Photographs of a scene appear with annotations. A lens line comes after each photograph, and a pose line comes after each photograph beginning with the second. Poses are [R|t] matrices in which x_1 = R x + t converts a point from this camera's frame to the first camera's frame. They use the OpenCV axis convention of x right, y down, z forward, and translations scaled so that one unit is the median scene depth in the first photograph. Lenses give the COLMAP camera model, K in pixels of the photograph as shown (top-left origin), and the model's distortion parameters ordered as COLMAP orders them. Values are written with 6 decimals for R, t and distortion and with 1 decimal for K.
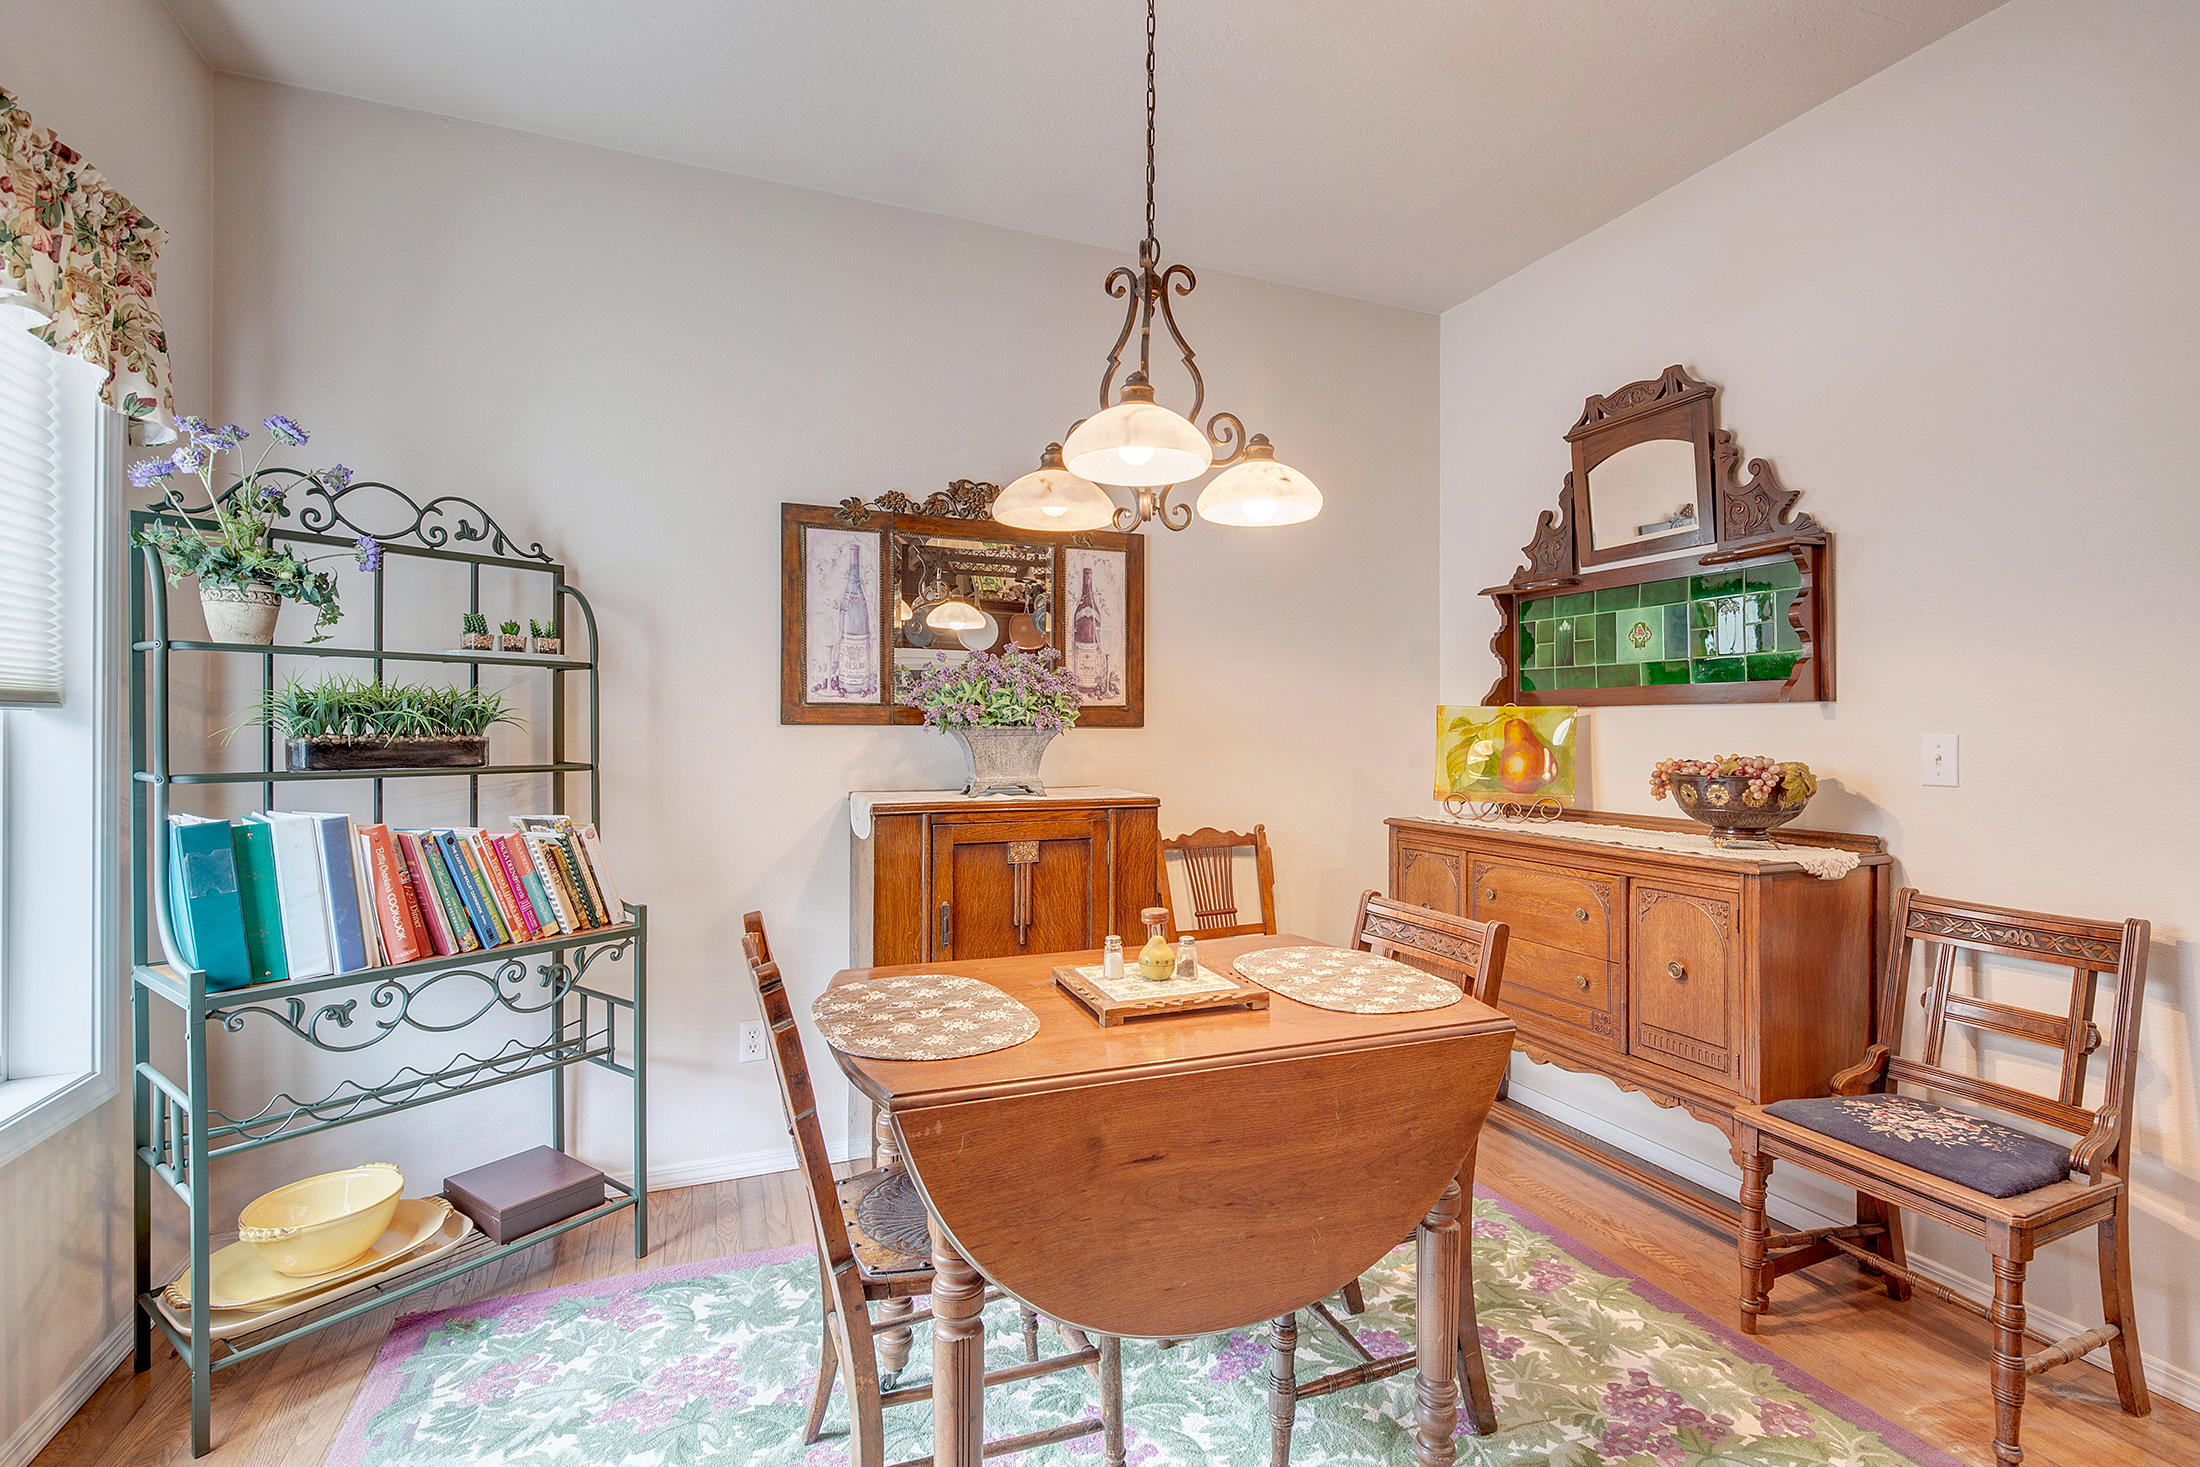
lens RADIAL K [[982.7, 0, 1109.8], [0, 982.7, 717.8], [0, 0, 1]] dist [-0.000052, -0.000810]
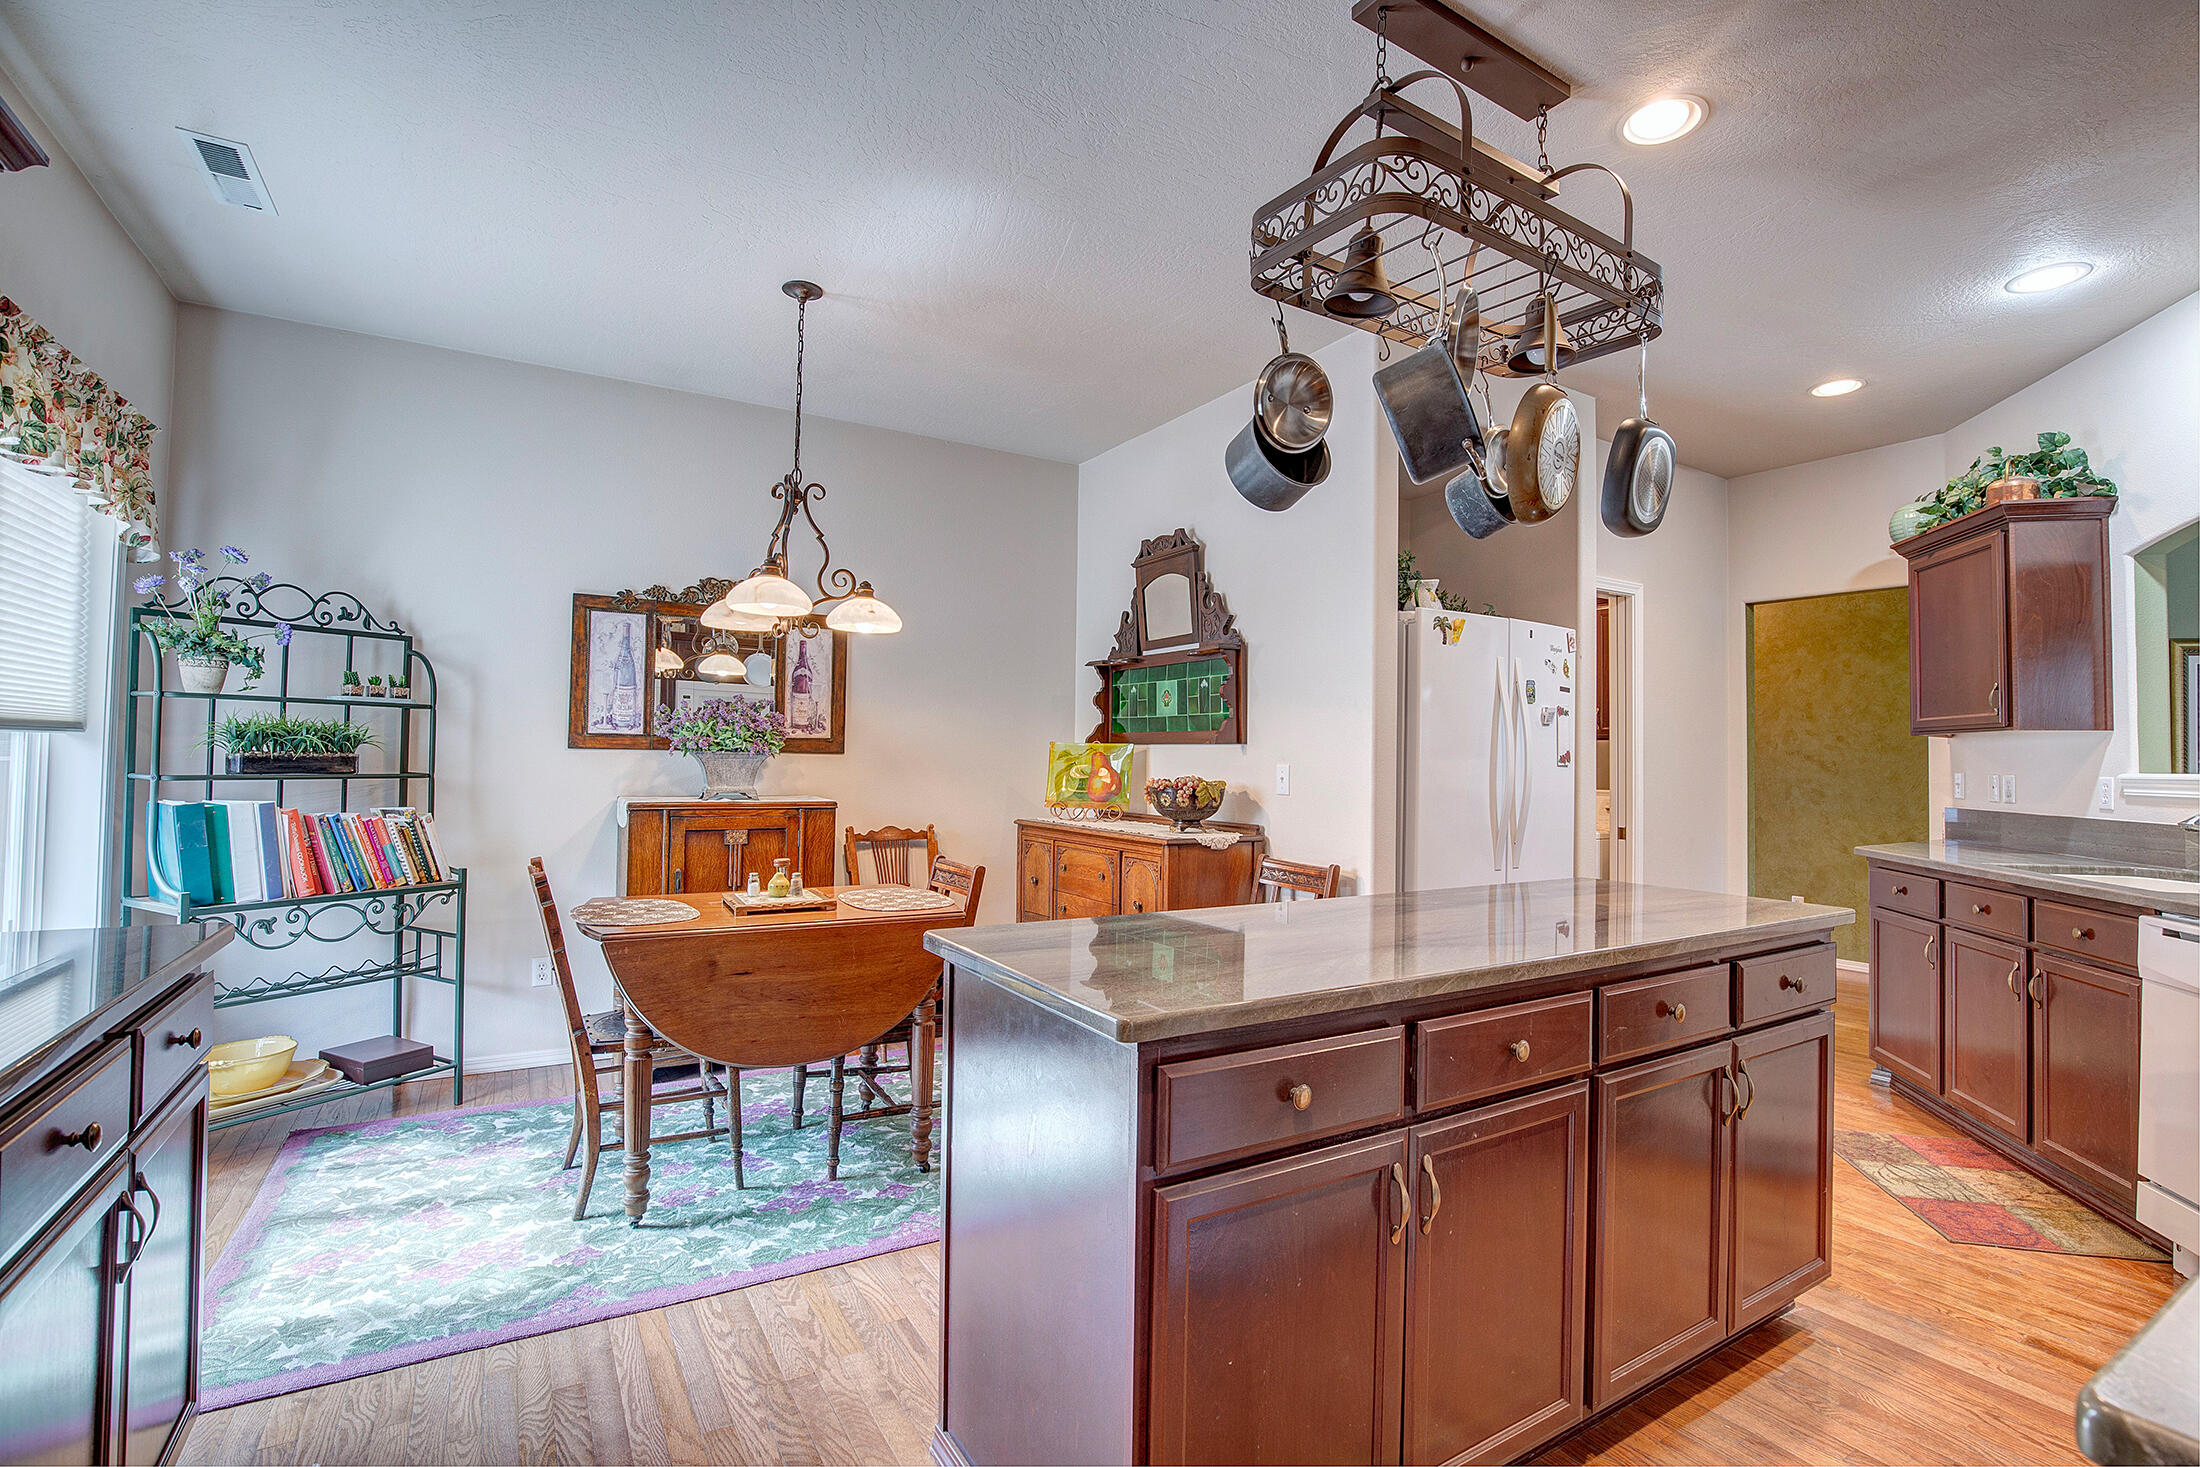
lens RADIAL K [[998.9, 0, 1109.7], [0, 998.9, 711.3], [0, 0, 1]] dist [-0.033513, 0.006435]
pose [[0.987879, 0.019974, 0.153938, 0.261317], [-0.015016, 0.999332, -0.033304, -0.013019], [-0.154500, 0.030588, 0.987519, -0.642694]]
